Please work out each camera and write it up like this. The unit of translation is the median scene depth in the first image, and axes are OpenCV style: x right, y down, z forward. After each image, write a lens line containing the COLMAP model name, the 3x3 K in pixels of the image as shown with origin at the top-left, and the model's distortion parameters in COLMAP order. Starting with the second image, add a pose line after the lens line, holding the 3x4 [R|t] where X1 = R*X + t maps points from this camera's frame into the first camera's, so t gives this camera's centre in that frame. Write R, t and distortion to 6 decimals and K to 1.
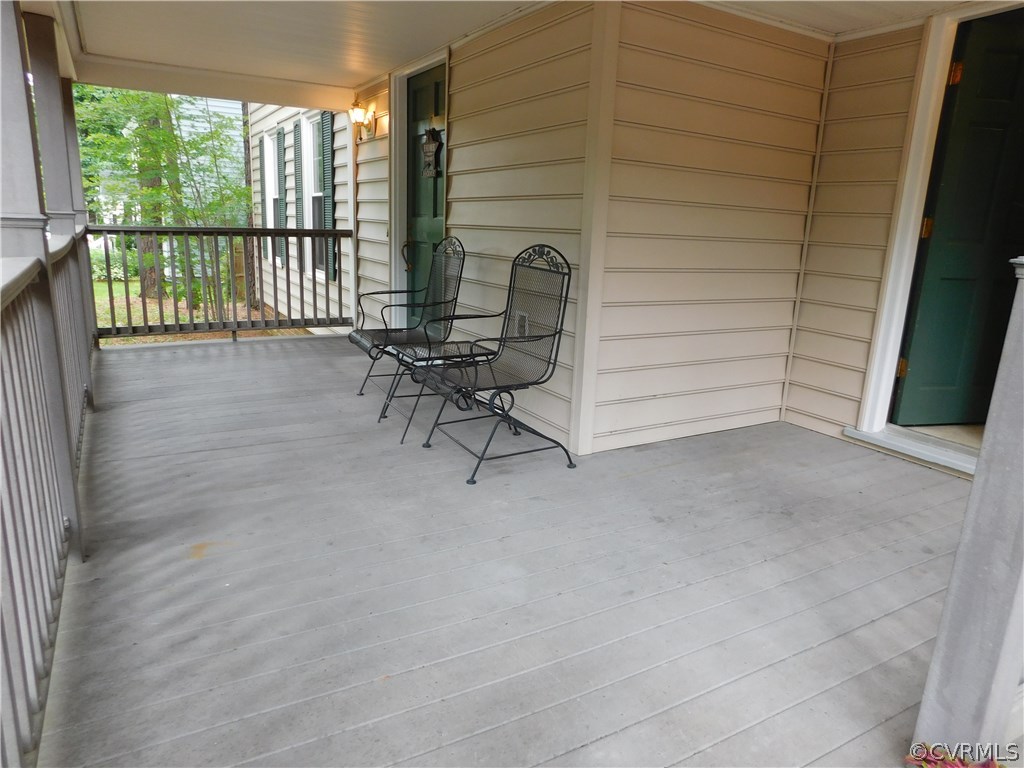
lens RADIAL K [[675.9, 0, 513.4], [0, 675.9, 385.4], [0, 0, 1]] dist [-0.054427, 0.034090]
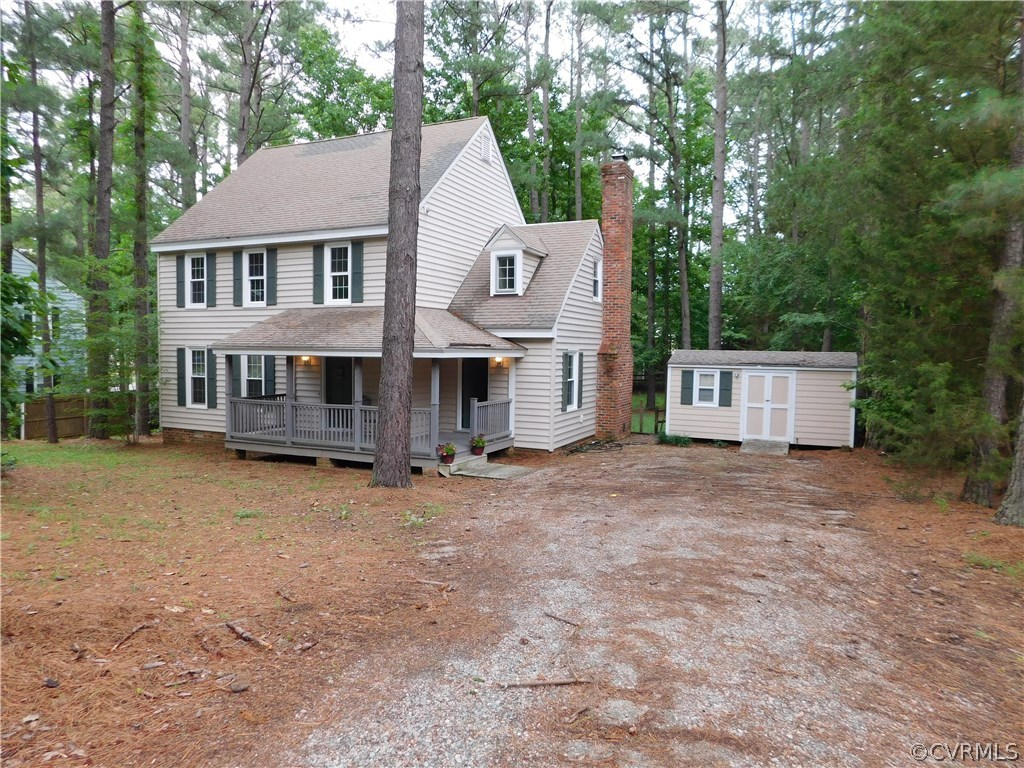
lens RADIAL K [[675.9, 0, 512.4], [0, 675.9, 383.6], [0, 0, 1]] dist [-0.054427, 0.034090]
pose [[0.813131, -0.061854, 0.578785, -1.971295], [0.160546, 0.979601, -0.120861, 0.399946], [-0.559502, 0.191198, 0.806474, -3.237787]]
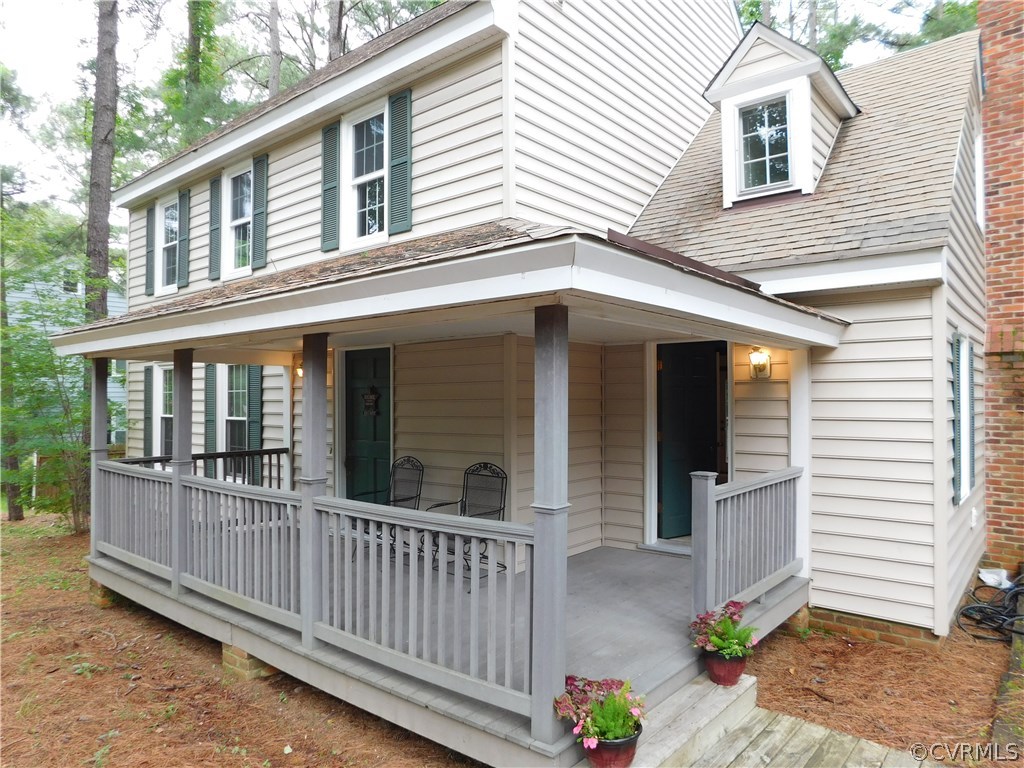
lens RADIAL K [[675.9, 0, 510.1], [0, 675.9, 386.3], [0, 0, 1]] dist [-0.054427, 0.034090]
pose [[0.940841, -0.040508, 0.336419, -0.460009], [0.122696, 0.966182, -0.226799, 0.022325], [-0.315855, 0.254659, 0.913994, -0.722958]]
